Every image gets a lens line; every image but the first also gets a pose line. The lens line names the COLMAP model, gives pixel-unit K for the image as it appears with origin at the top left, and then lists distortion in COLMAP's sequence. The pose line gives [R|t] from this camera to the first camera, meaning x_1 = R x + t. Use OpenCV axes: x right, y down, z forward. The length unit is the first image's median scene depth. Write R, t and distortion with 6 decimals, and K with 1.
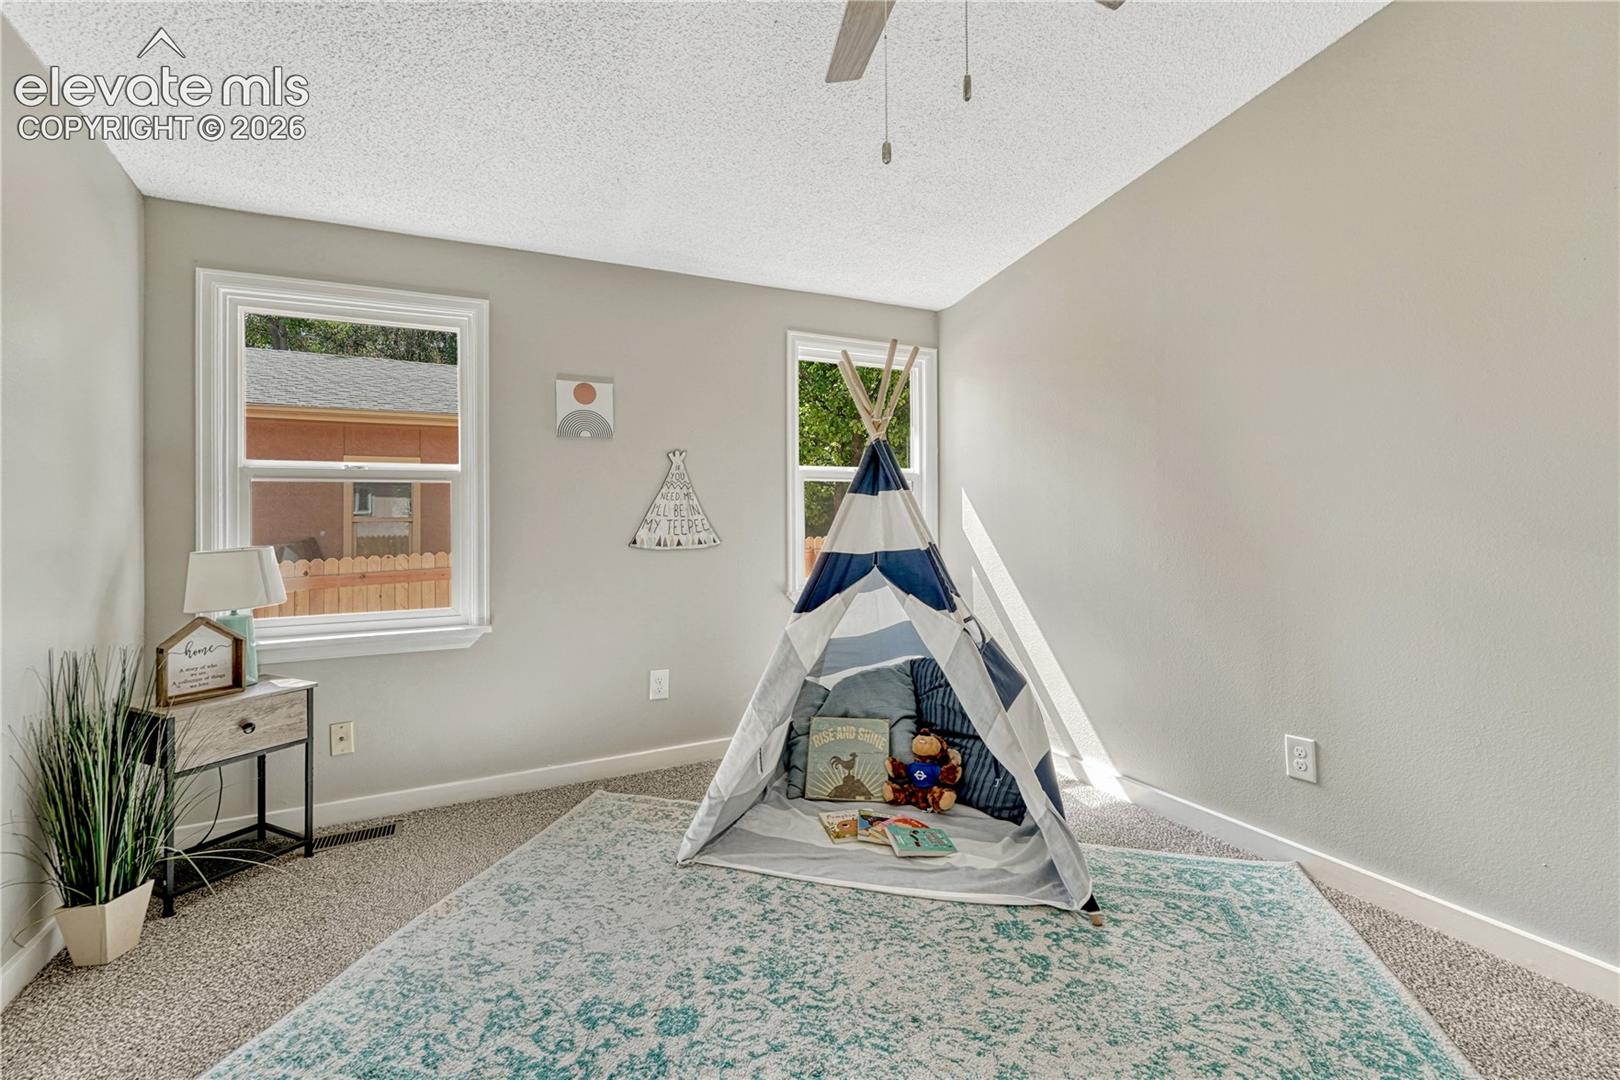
lens RADIAL K [[695.3, 0, 802.4], [0, 695.3, 524.5], [0, 0, 1]] dist [-0.014399, 0.000988]
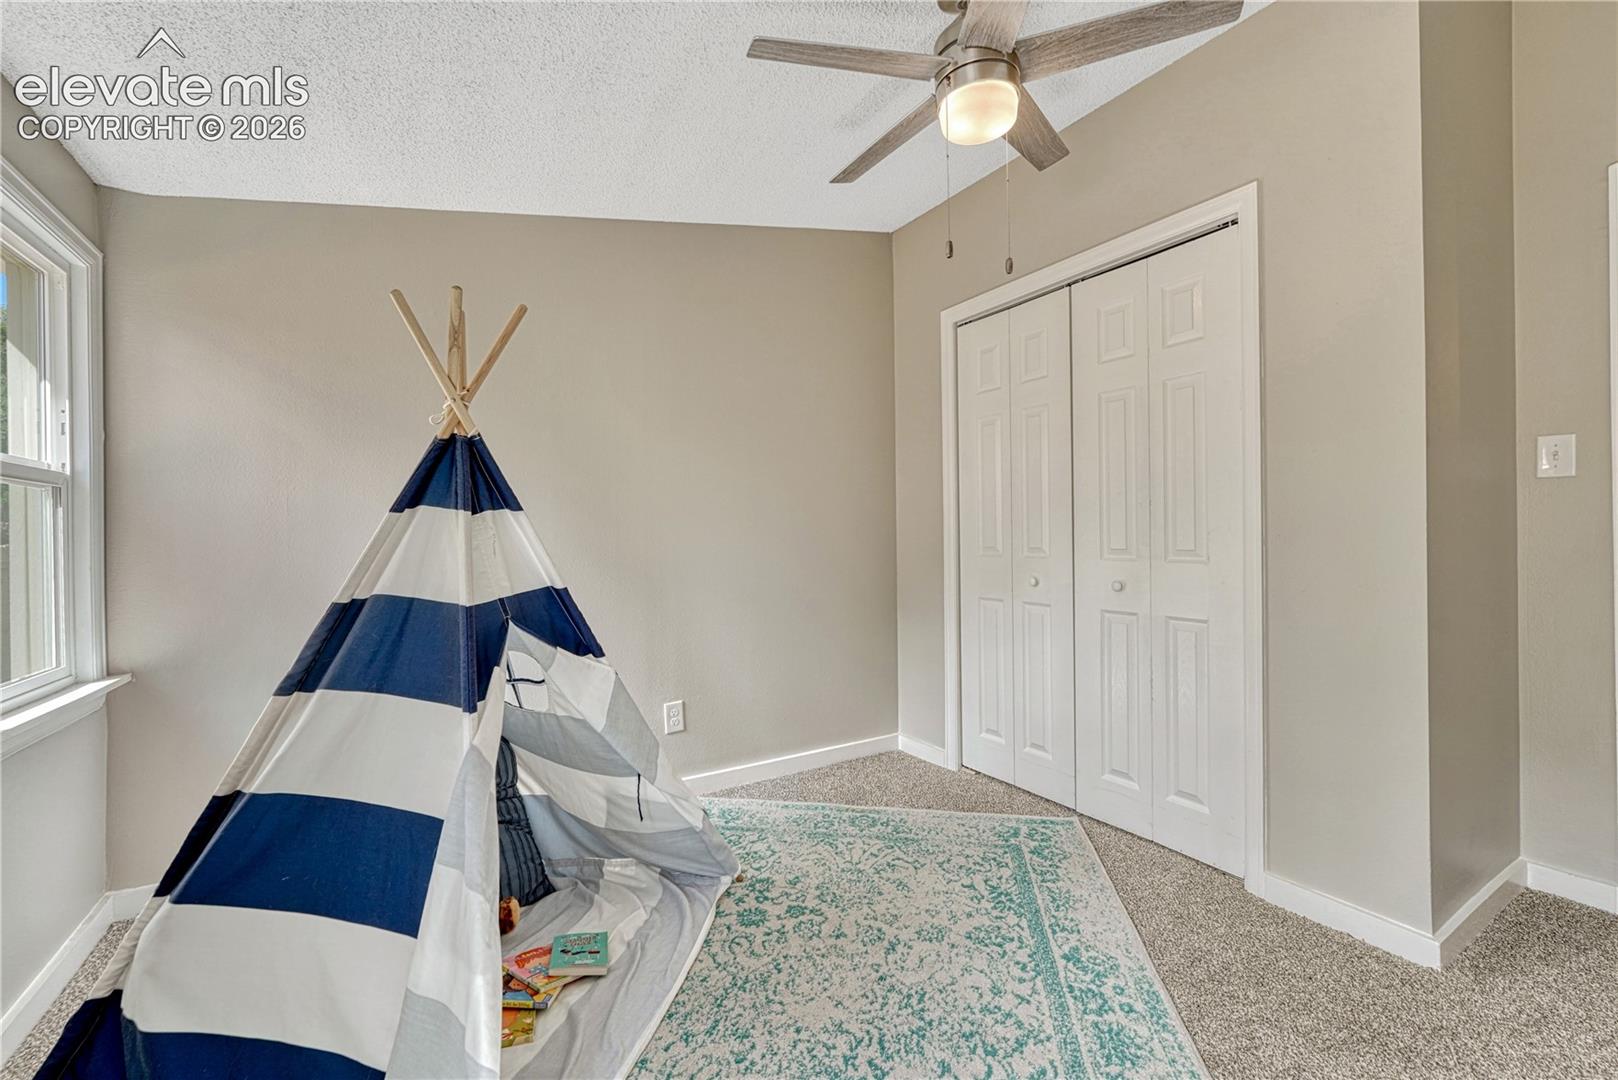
lens RADIAL K [[694.5, 0, 800.9], [0, 694.5, 536.6], [0, 0, 1]] dist [-0.014399, 0.000988]
pose [[-0.102547, 0.004313, 0.994719, -0.832780], [0.015356, 0.999878, -0.002753, -0.020014], [-0.994610, 0.014993, -0.102601, 1.056504]]
